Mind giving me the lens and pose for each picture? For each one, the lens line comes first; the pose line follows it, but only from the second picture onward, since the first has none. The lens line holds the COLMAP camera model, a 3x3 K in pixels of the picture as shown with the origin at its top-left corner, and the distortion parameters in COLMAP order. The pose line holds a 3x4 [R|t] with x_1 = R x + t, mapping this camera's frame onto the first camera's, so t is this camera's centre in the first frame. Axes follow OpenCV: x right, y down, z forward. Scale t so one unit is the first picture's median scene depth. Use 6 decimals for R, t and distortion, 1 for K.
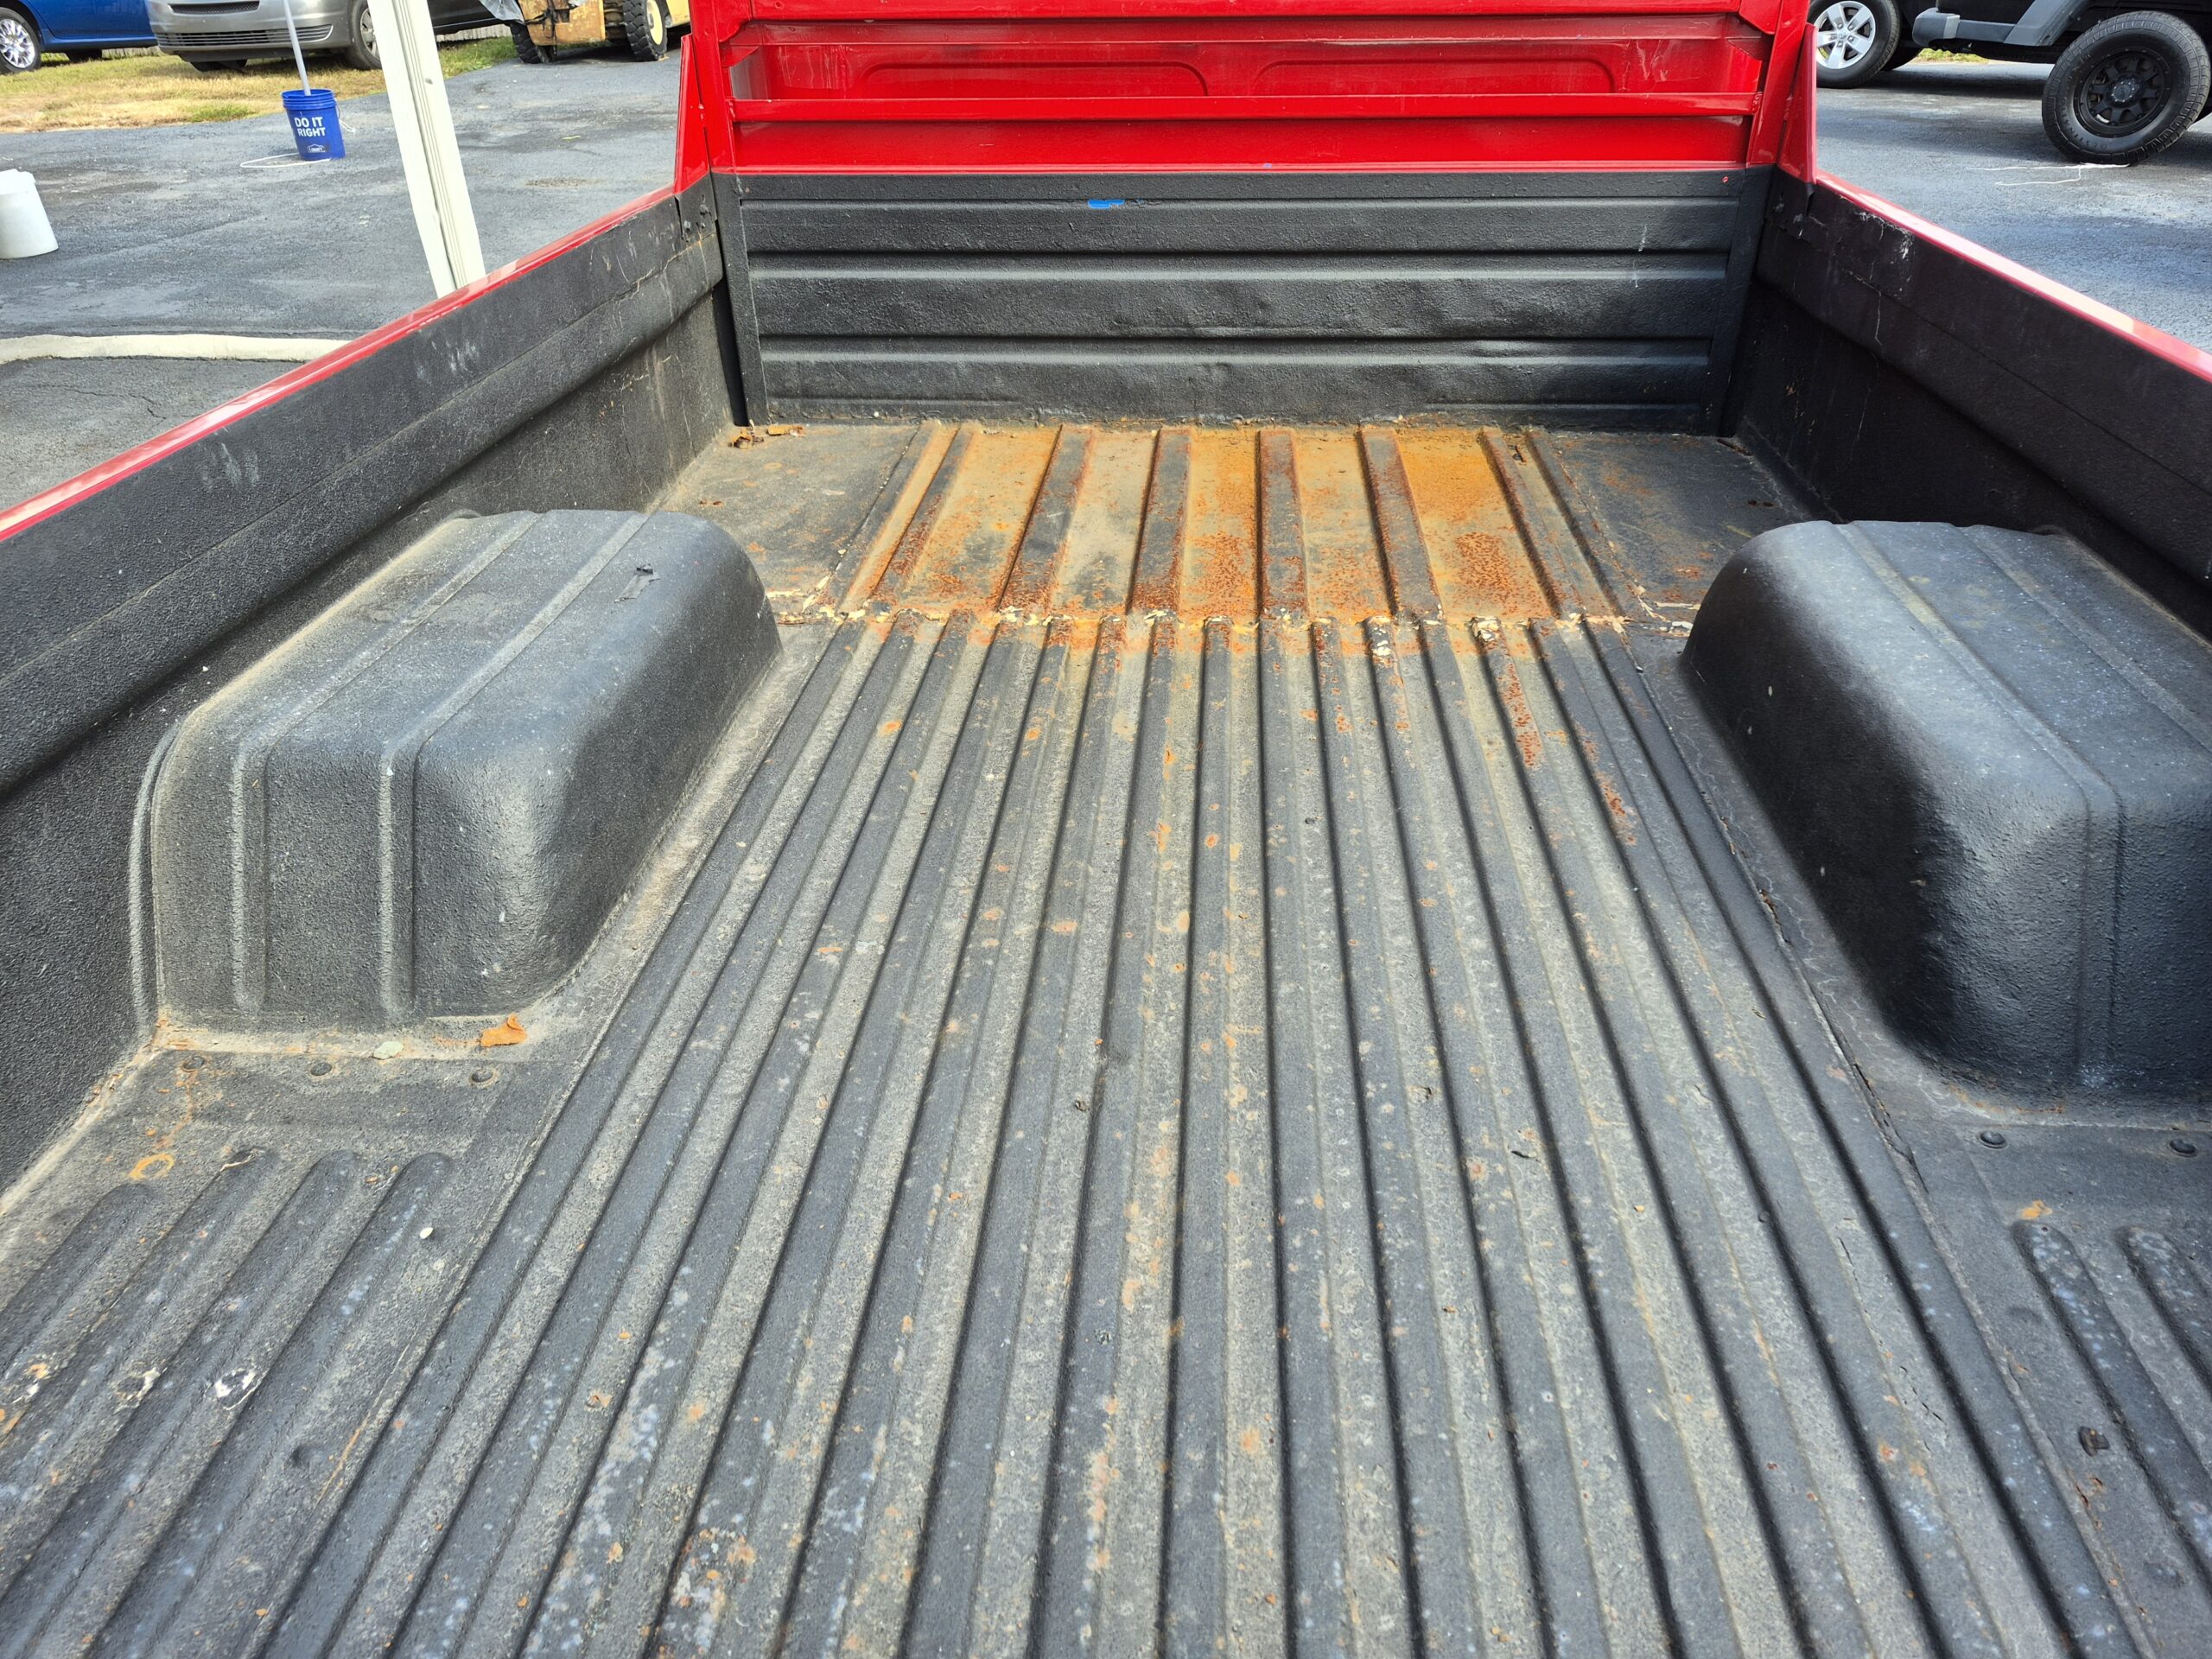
lens RADIAL K [[1492.8, 0, 1106.0], [0, 1492.8, 829.5], [0, 0, 1]] dist [-0.002232, -0.005217]
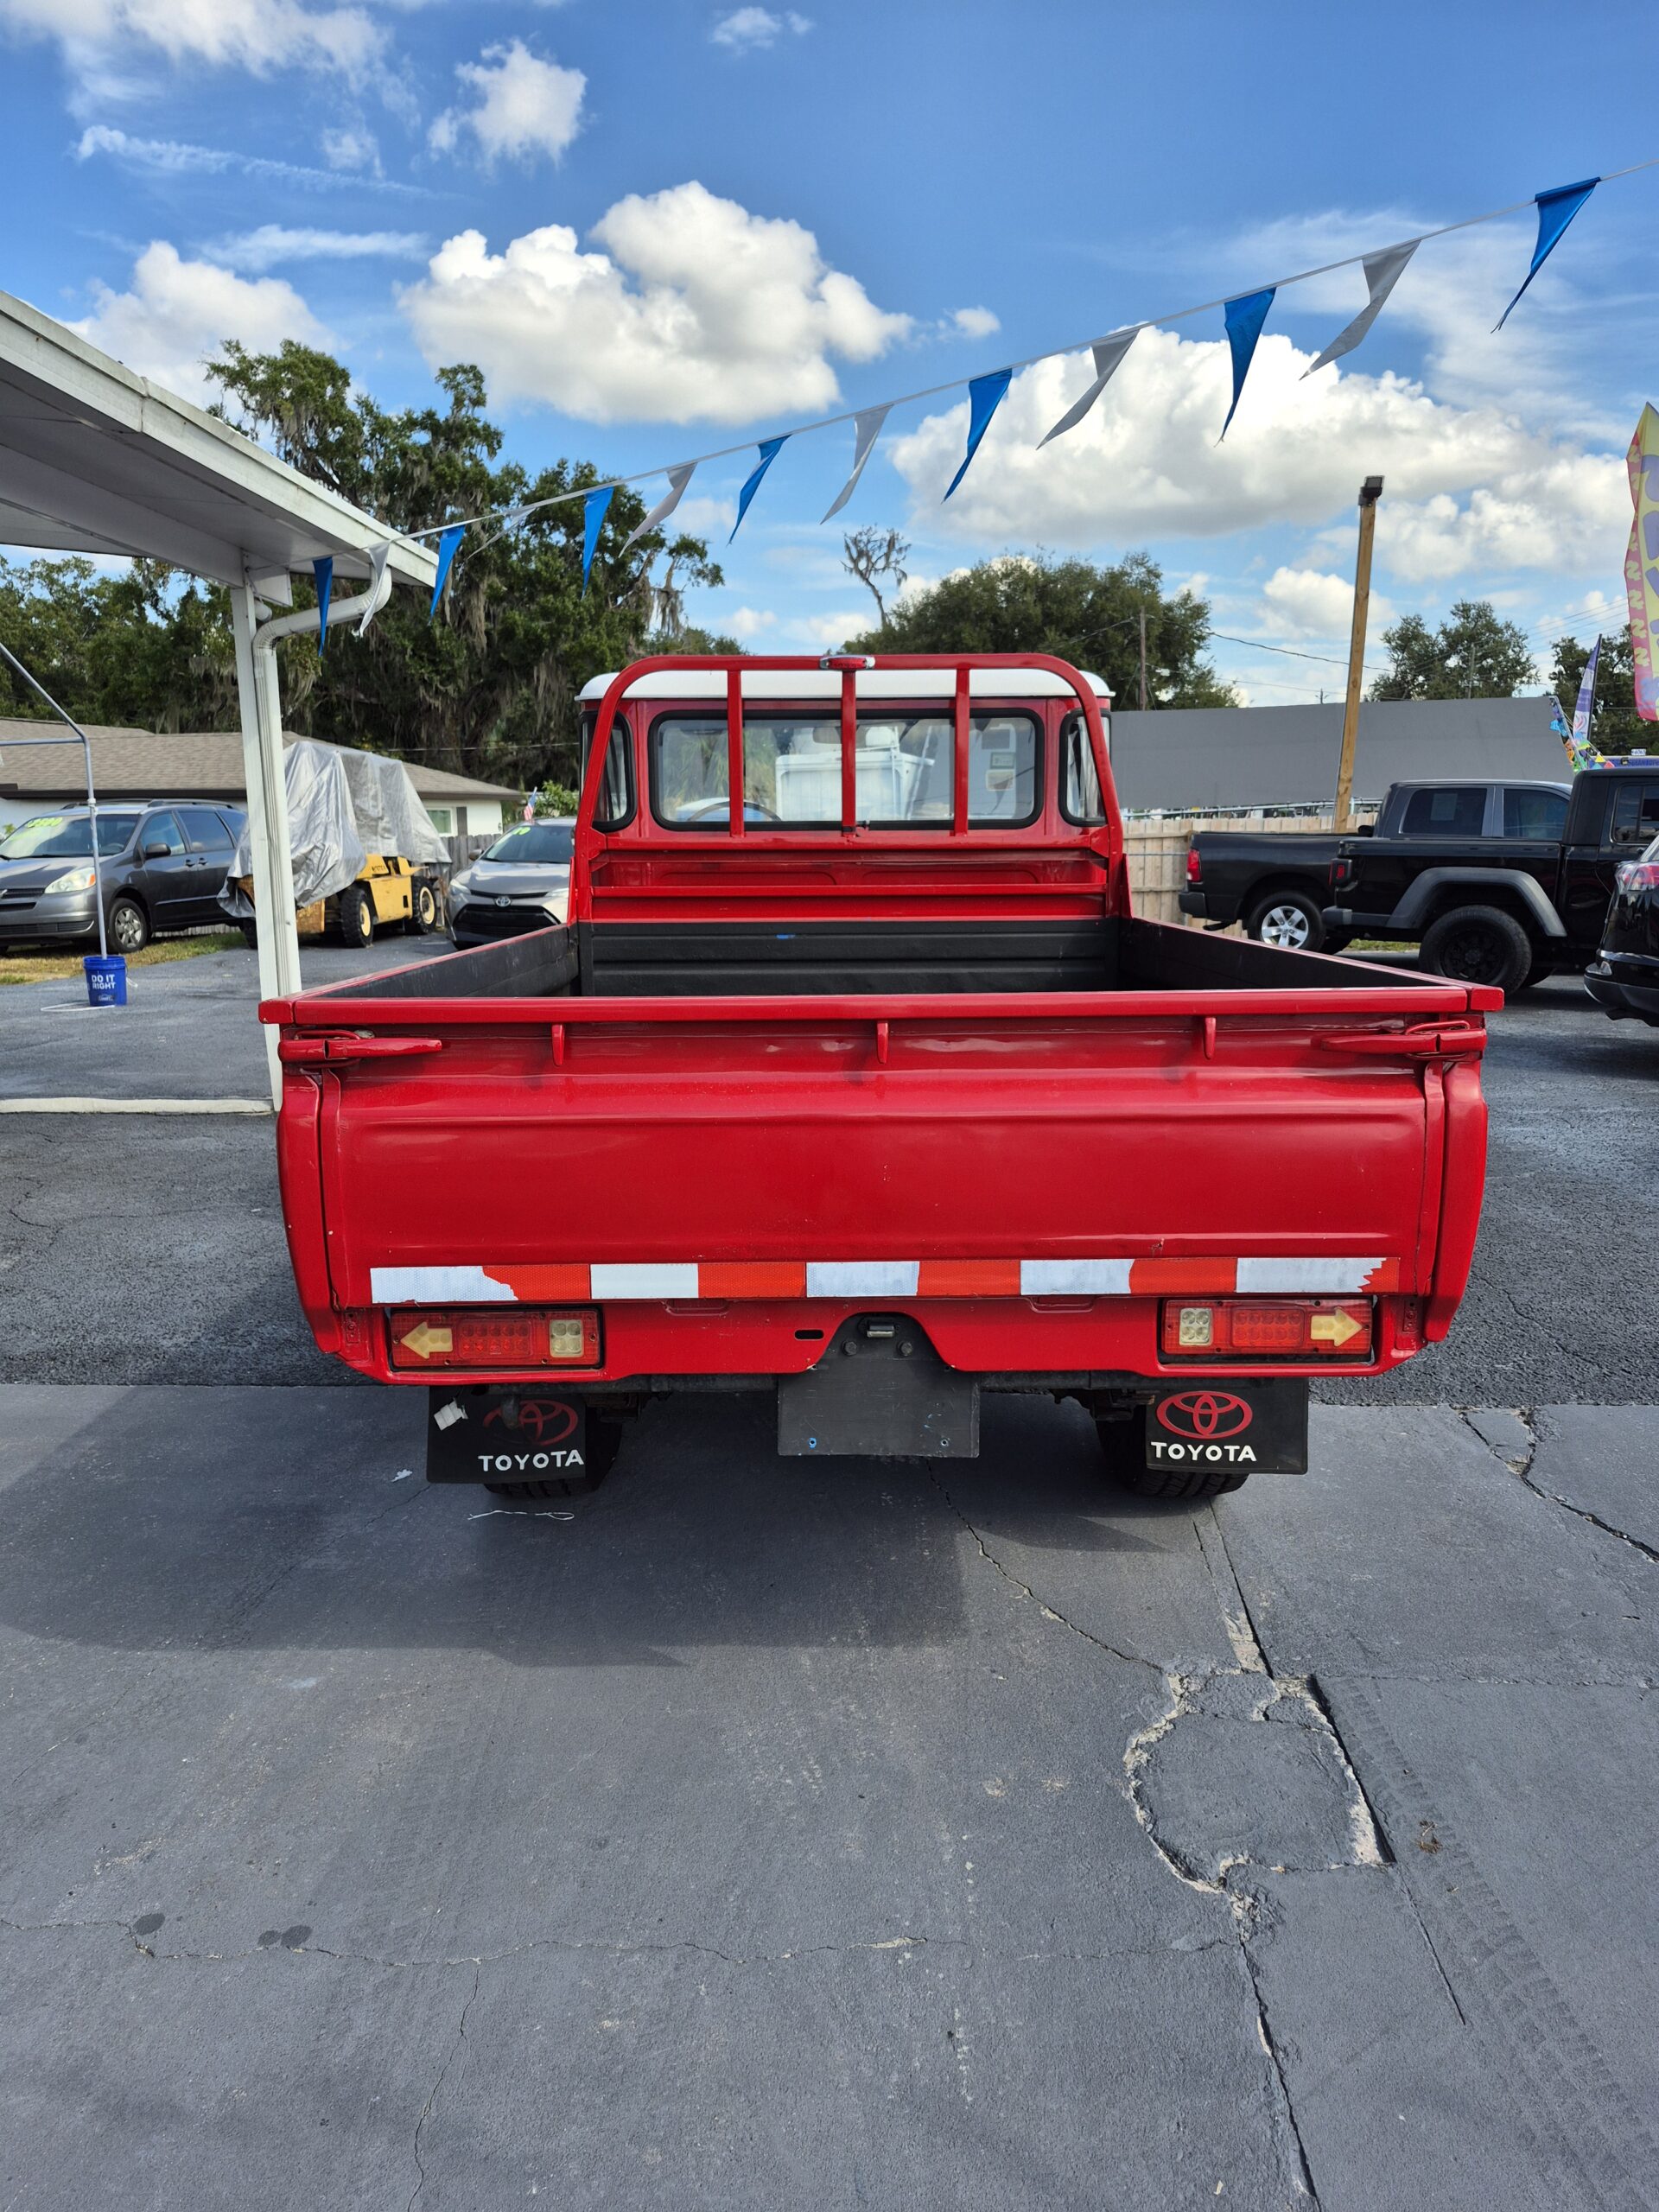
lens RADIAL K [[1492.8, 0, 829.5], [0, 1492.8, 1106.0], [0, 0, 1]] dist [-0.002232, -0.005217]
pose [[0.996676, -0.005580, 0.081276, -0.026620], [0.036023, 0.925010, -0.378232, 0.134356], [-0.073071, 0.379903, 0.922136, -0.182479]]
